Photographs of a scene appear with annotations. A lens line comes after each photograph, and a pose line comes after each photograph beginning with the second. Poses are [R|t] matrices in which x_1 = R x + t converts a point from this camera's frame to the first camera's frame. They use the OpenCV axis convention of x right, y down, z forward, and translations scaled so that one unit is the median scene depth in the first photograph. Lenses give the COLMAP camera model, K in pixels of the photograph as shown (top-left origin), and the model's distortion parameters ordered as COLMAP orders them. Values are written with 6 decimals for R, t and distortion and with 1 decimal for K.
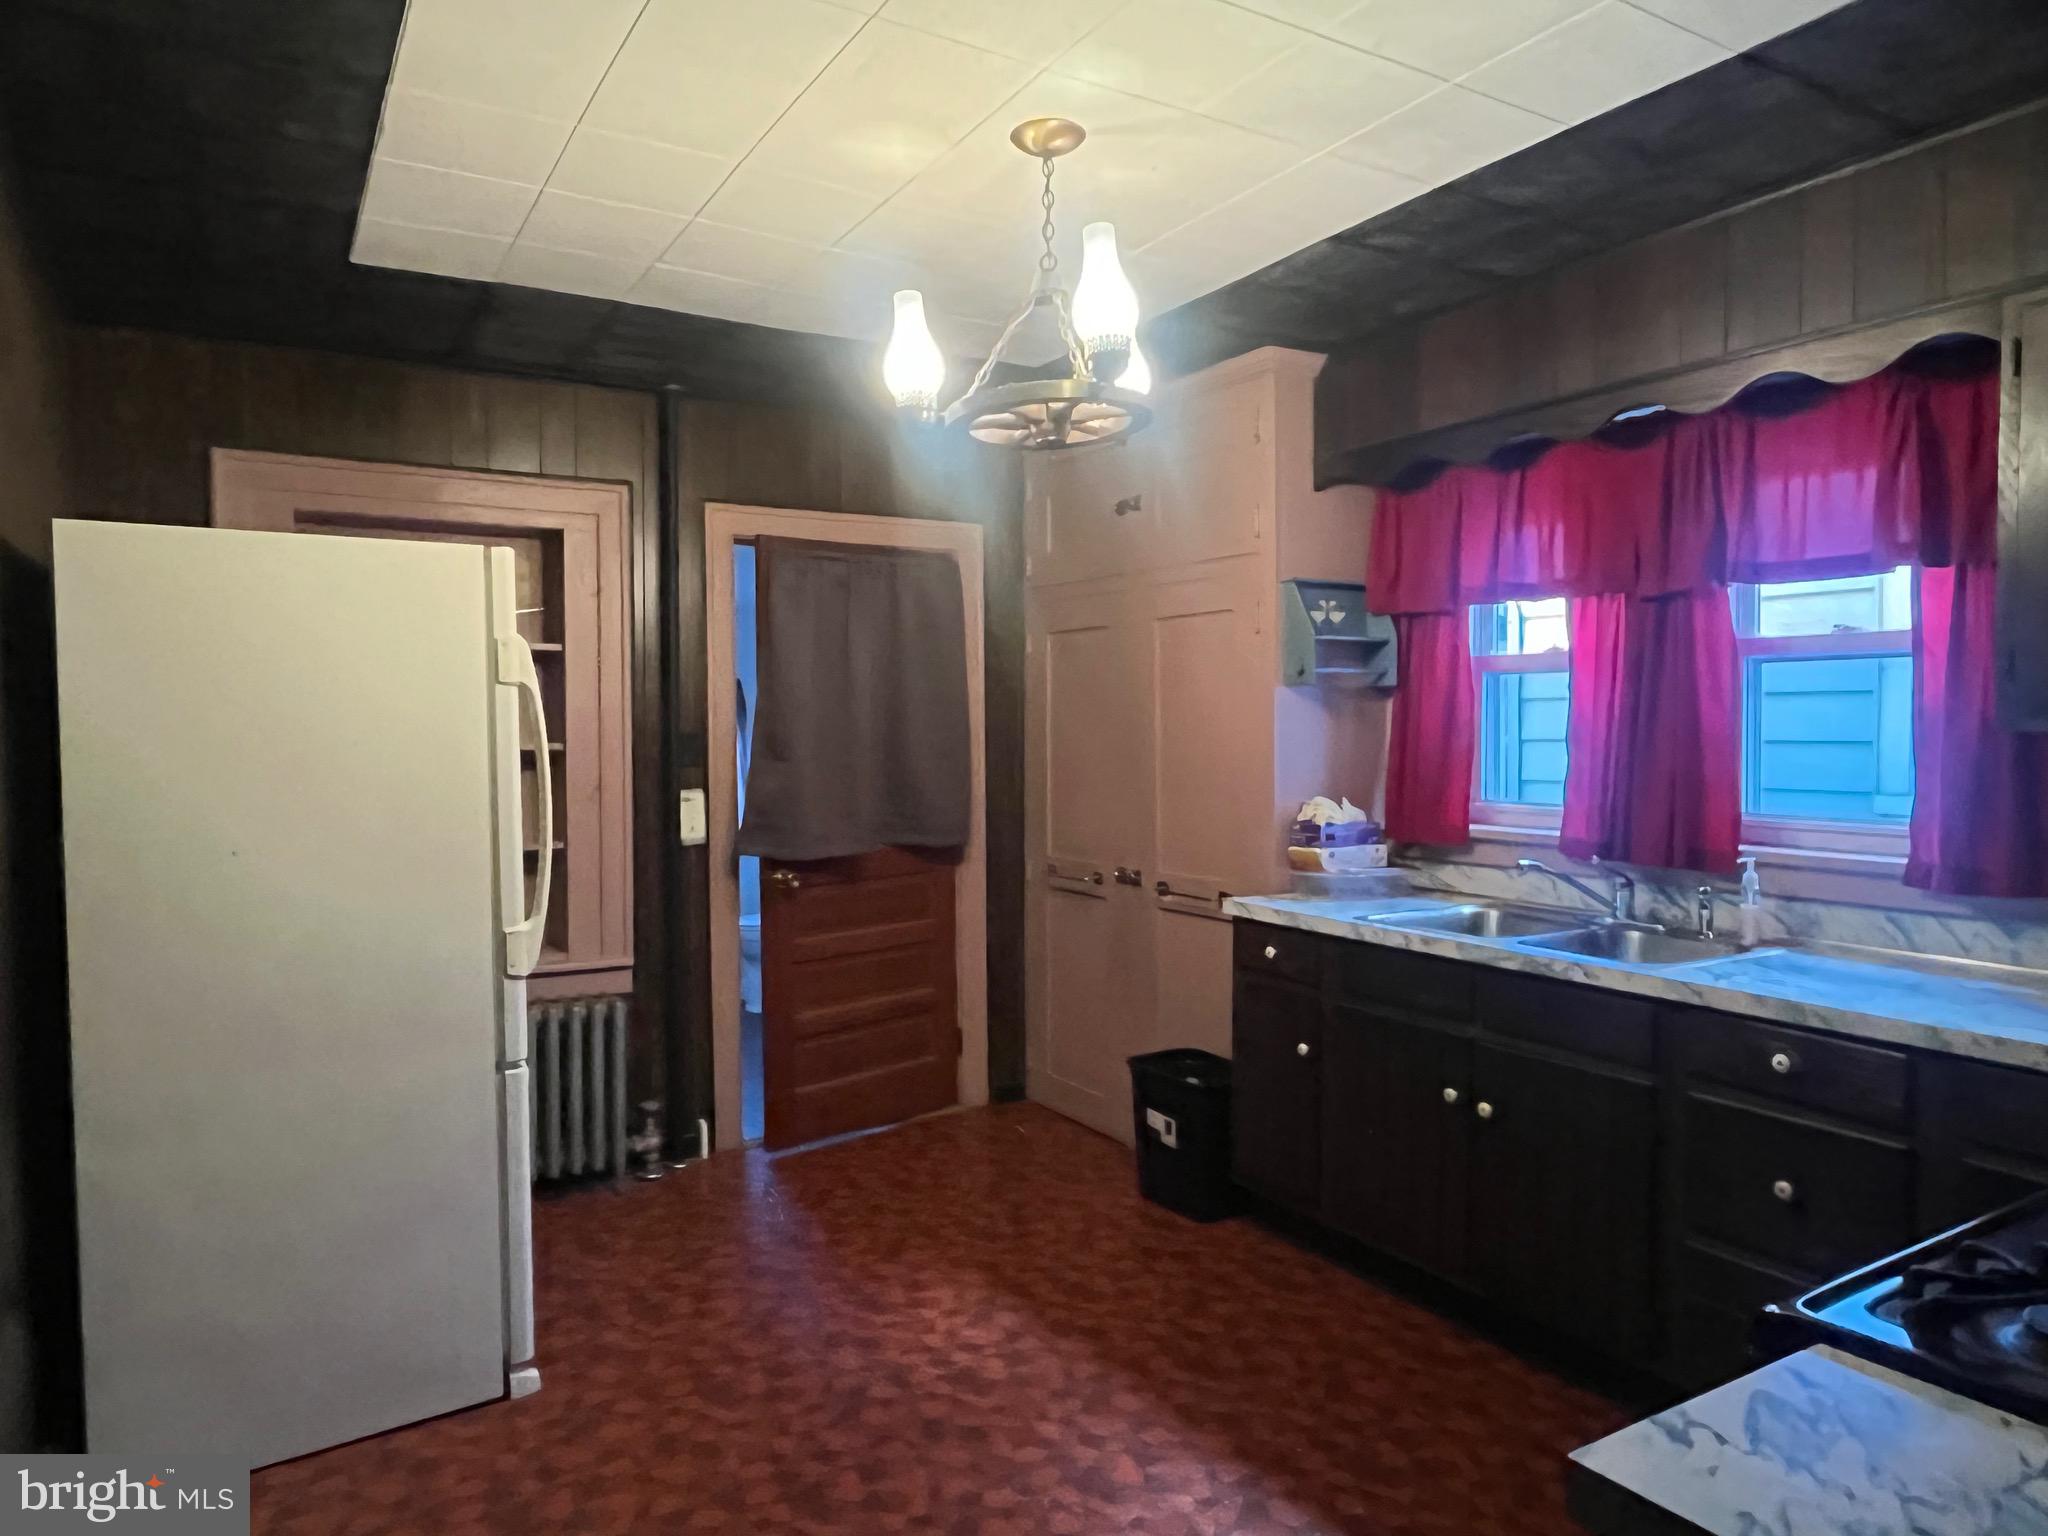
lens RADIAL K [[1321.2, 0, 1025.5], [0, 1321.2, 769.0], [0, 0, 1]] dist [-0.002185, 0.001023]
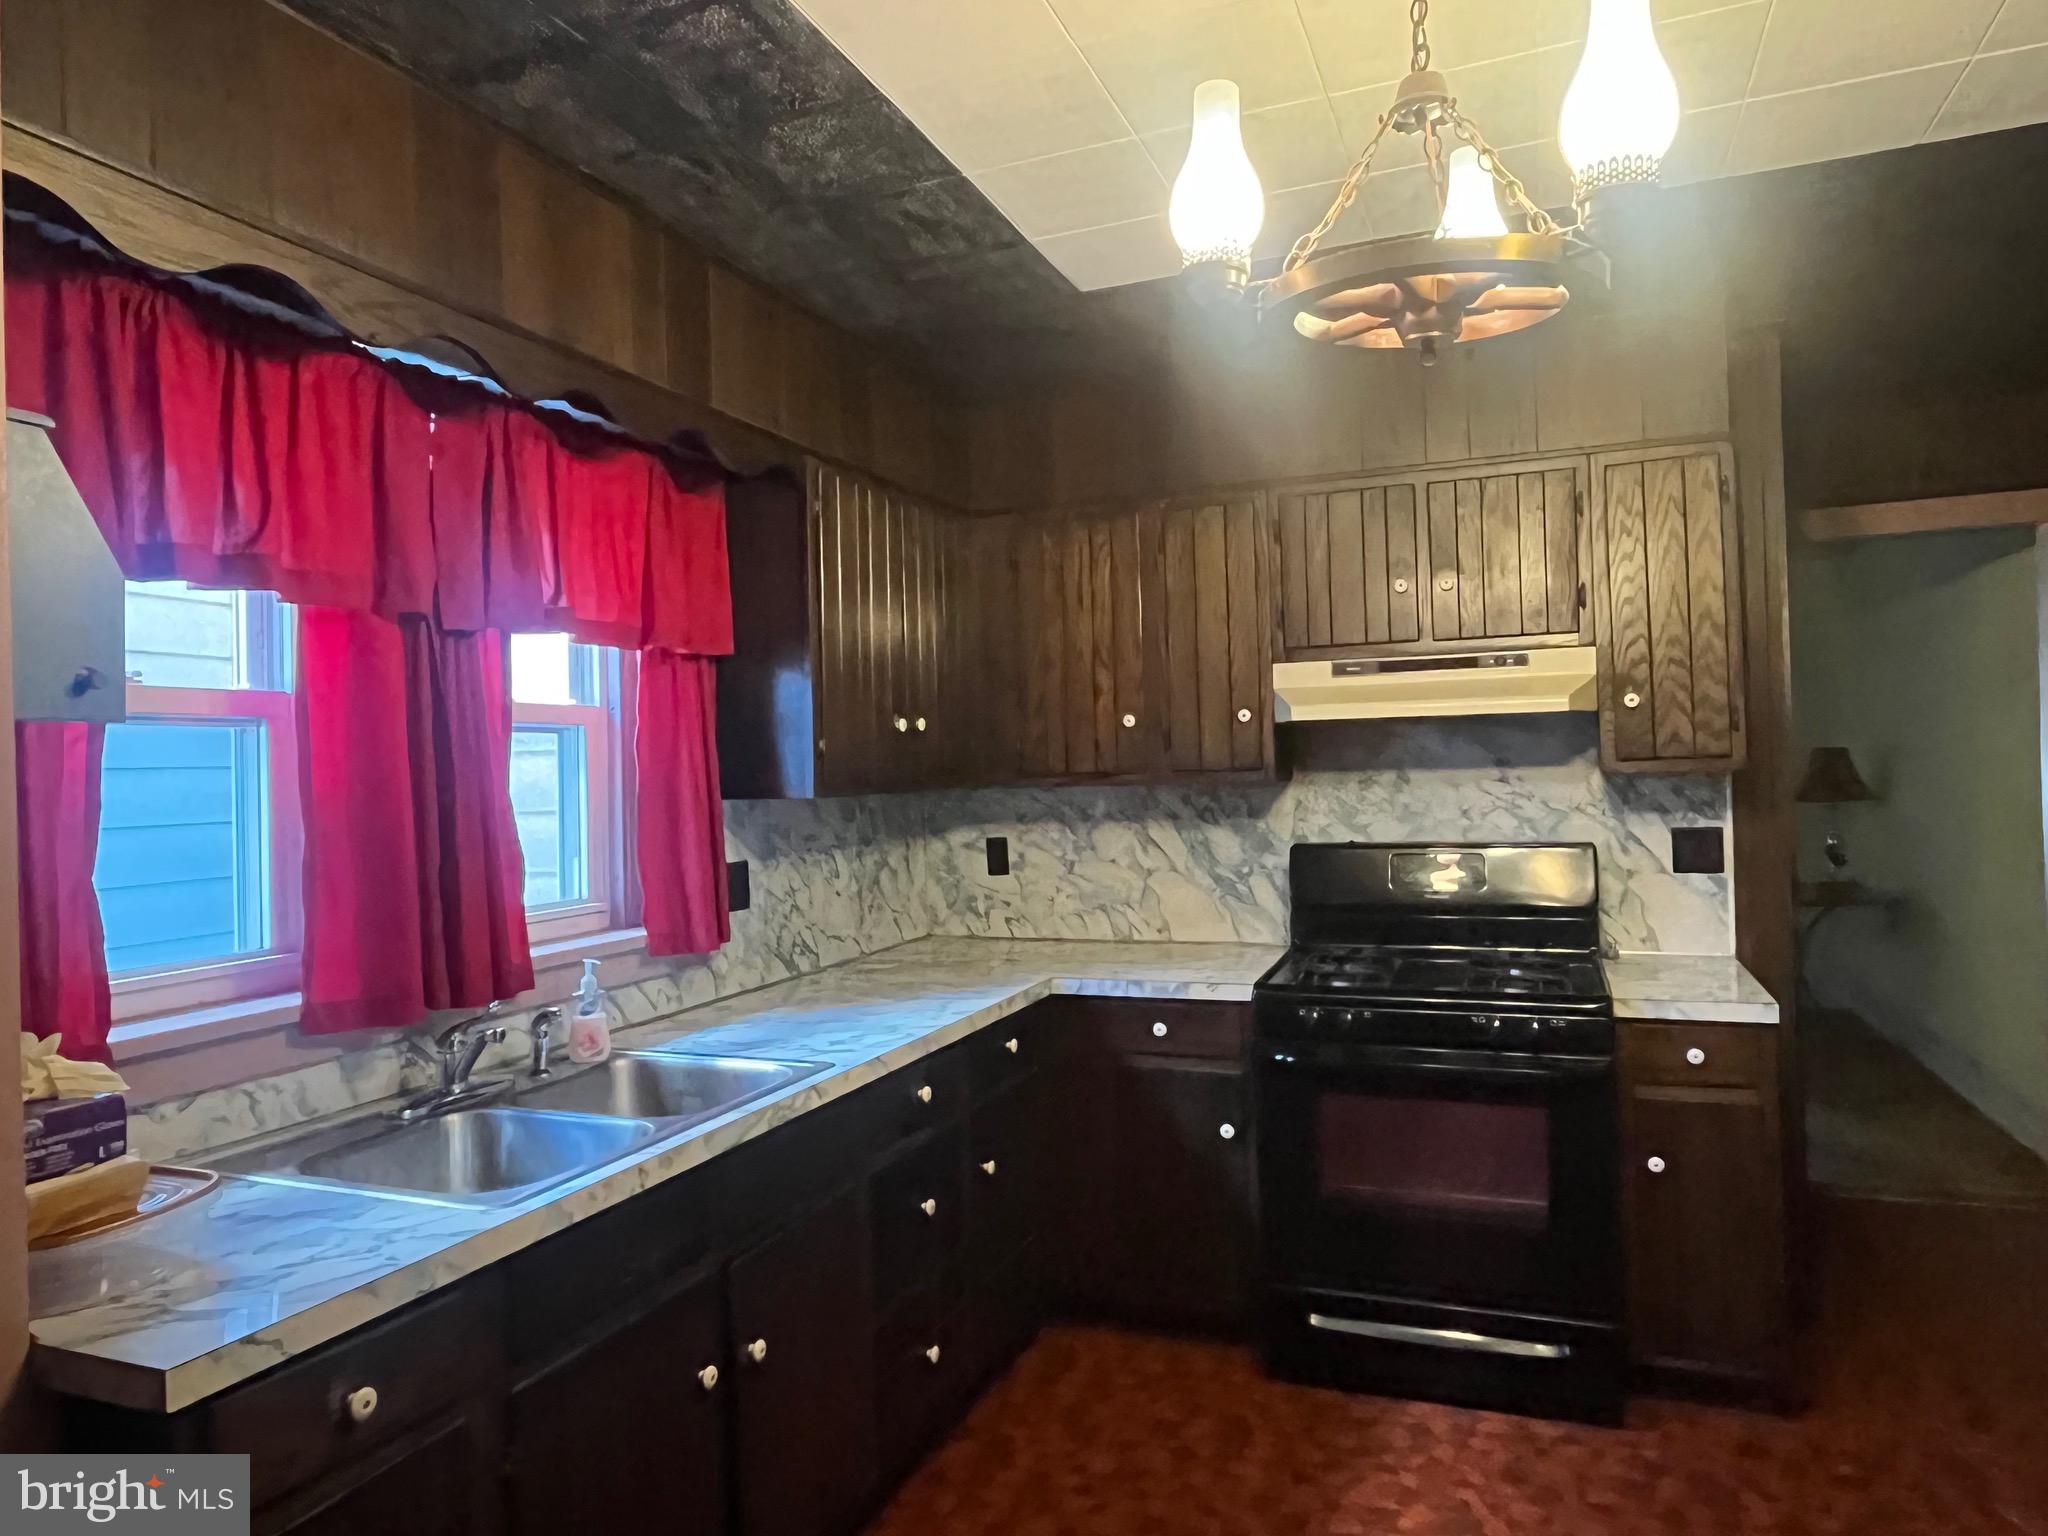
lens RADIAL K [[1321.2, 0, 1013.5], [0, 1321.2, 762.8], [0, 0, 1]] dist [-0.002185, 0.001023]
pose [[-0.606653, 0.025277, 0.794565, -0.255825], [0.055769, 0.998385, 0.010819, -0.045821], [-0.793008, 0.050876, -0.607083, 1.104871]]
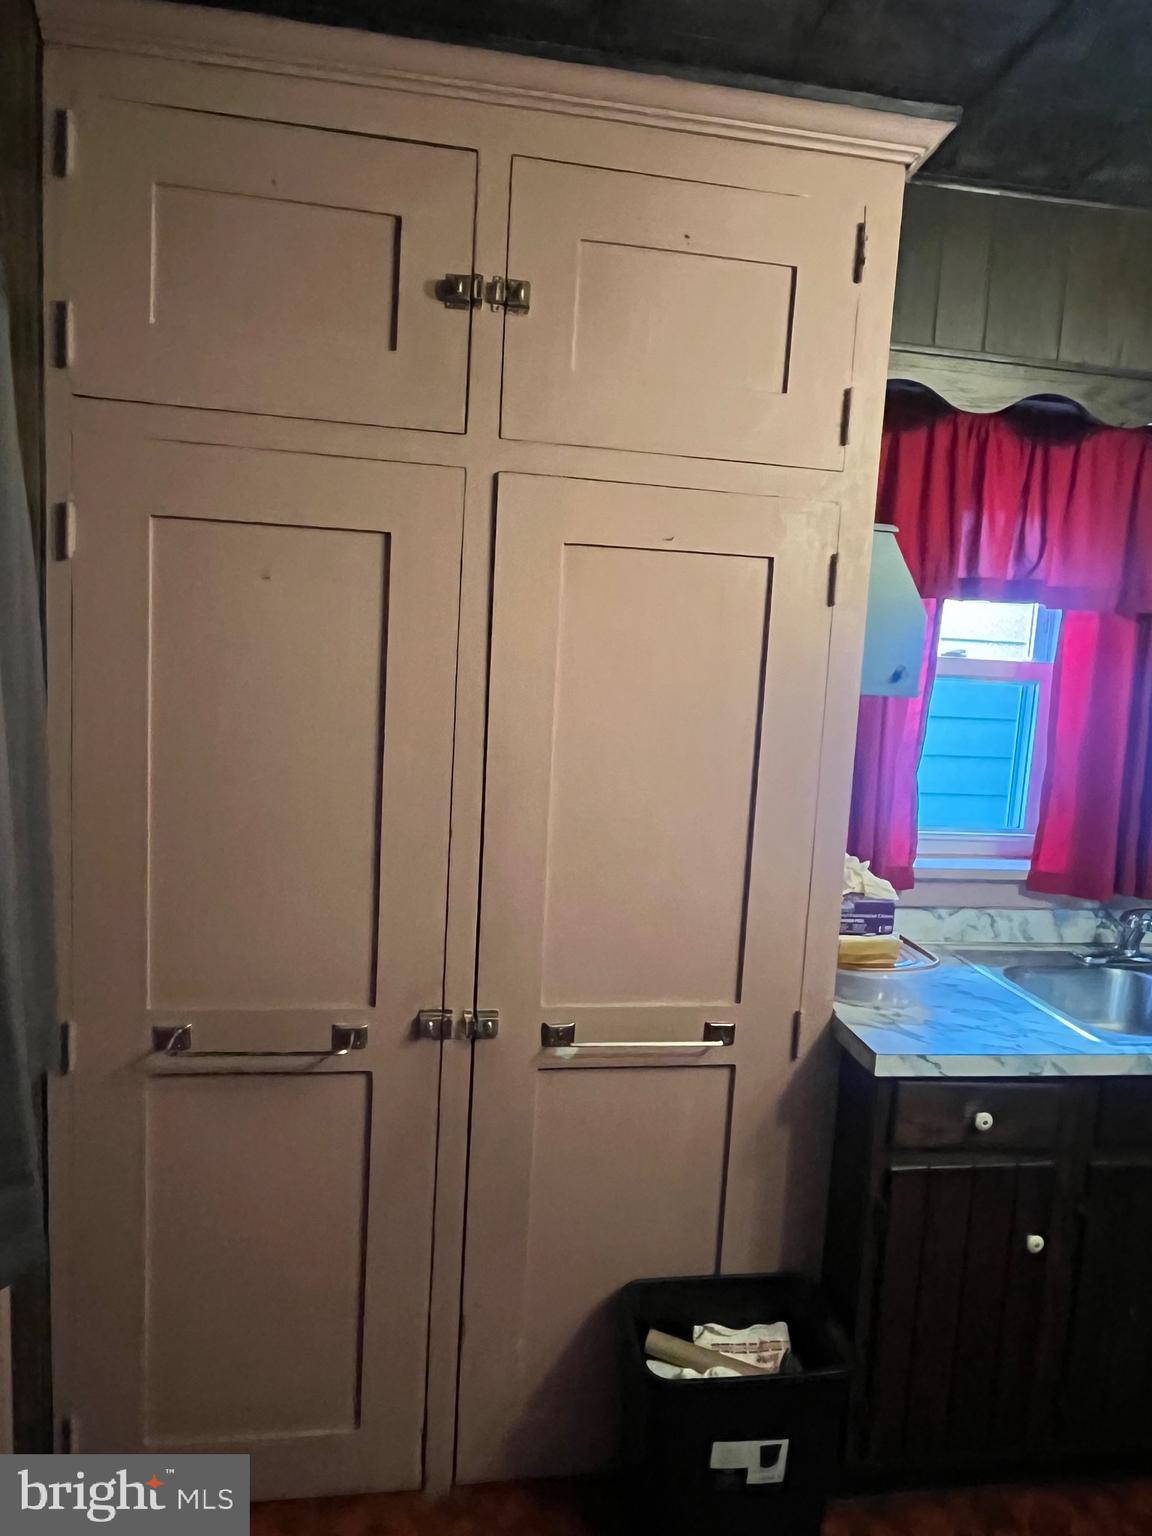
lens RADIAL K [[990.9, 0, 580.3], [0, 990.9, 773.6], [0, 0, 1]] dist [-0.002185, 0.001023]
pose [[0.377907, -0.088780, 0.921577, -0.333452], [-0.026085, 0.993976, 0.106451, -0.080237], [-0.925476, -0.064267, 0.373315, 1.040592]]
